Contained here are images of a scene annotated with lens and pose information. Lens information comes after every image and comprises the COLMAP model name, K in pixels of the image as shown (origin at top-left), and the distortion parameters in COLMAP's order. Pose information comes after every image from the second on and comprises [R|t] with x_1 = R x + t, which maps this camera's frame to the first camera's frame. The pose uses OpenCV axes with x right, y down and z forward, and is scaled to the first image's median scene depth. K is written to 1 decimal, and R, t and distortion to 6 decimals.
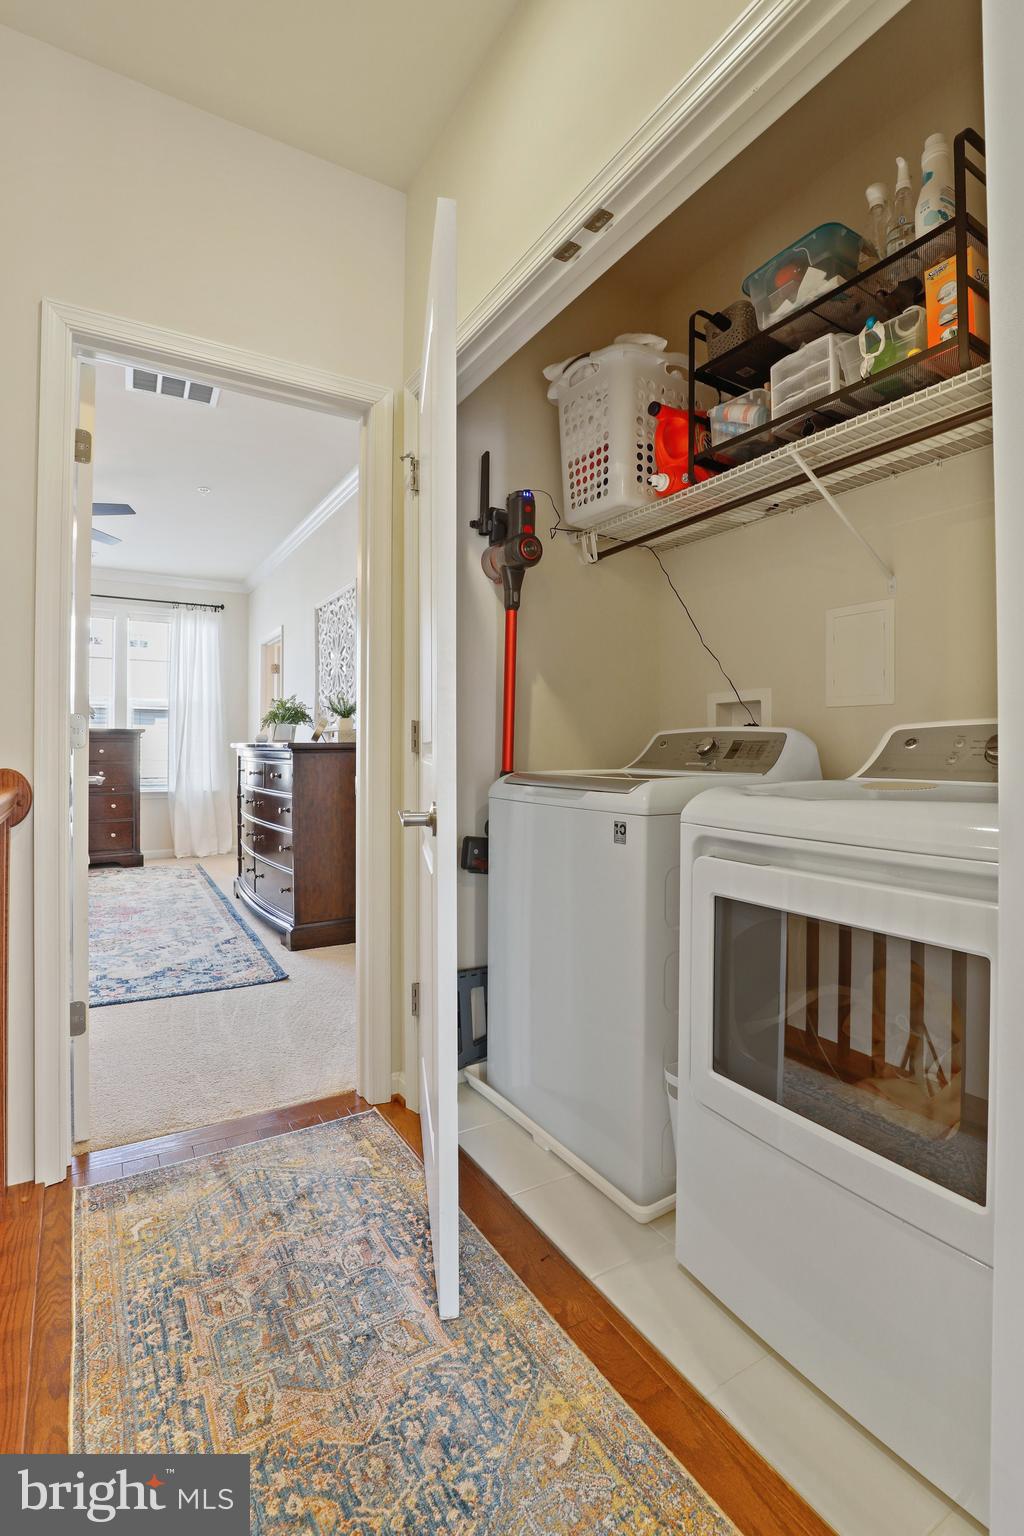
lens RADIAL K [[713.8, 0, 509.4], [0, 713.8, 750.3], [0, 0, 1]] dist [-0.027599, -0.000026]
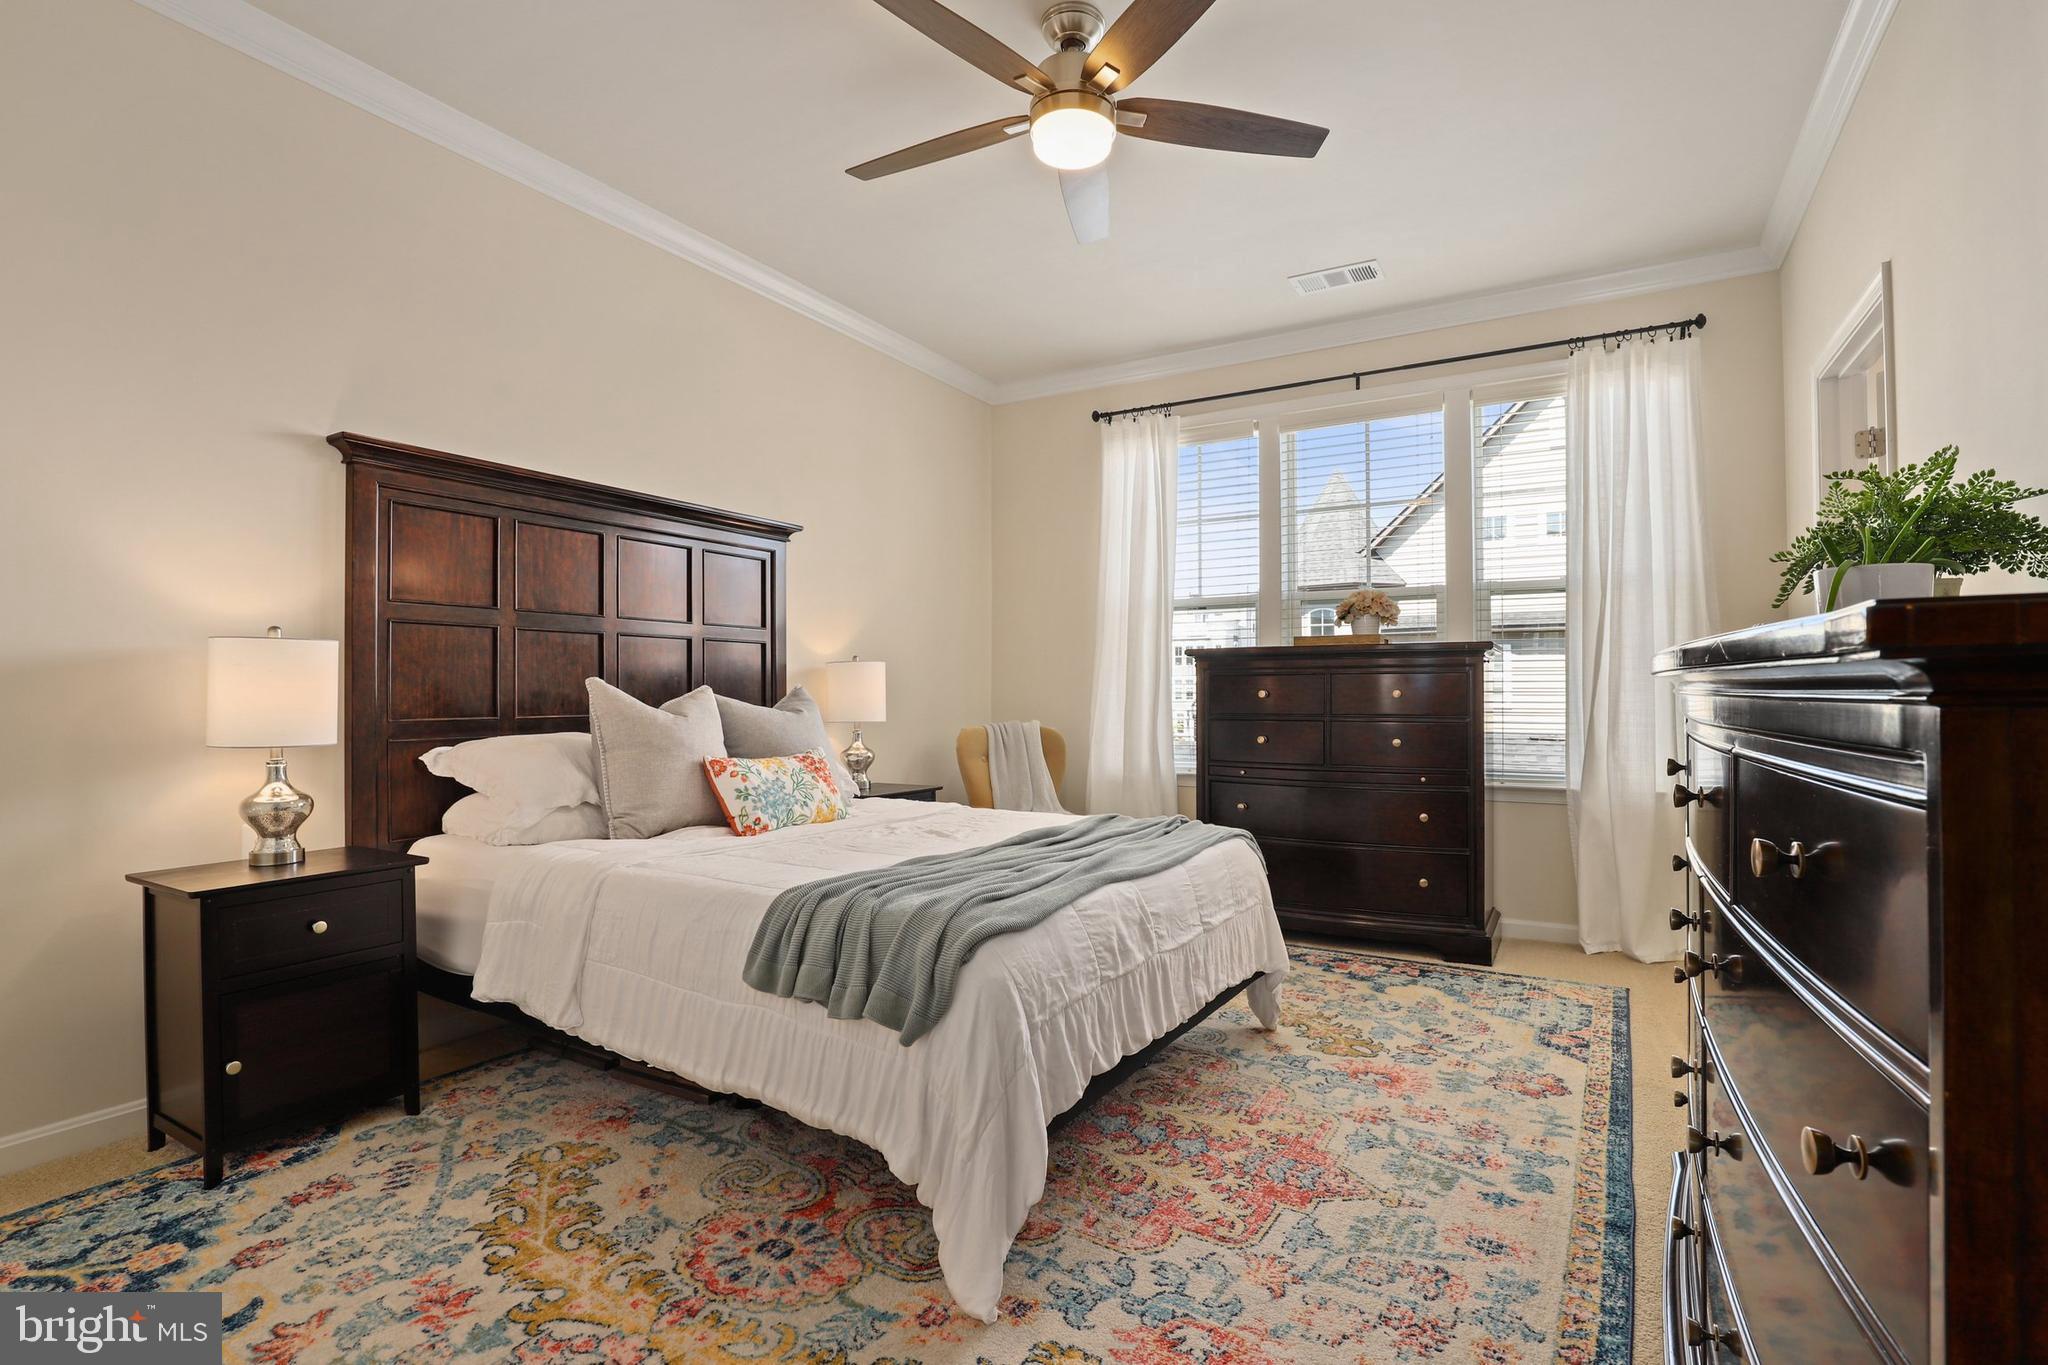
lens RADIAL K [[951.7, 0, 1027.7], [0, 951.7, 695.8], [0, 0, 1]] dist [-0.027599, -0.000026]
pose [[0.473811, -0.008341, -0.880587, -0.148341], [0.008842, 0.999950, -0.004713, 0.002072], [0.880582, -0.005553, 0.473860, 0.489354]]
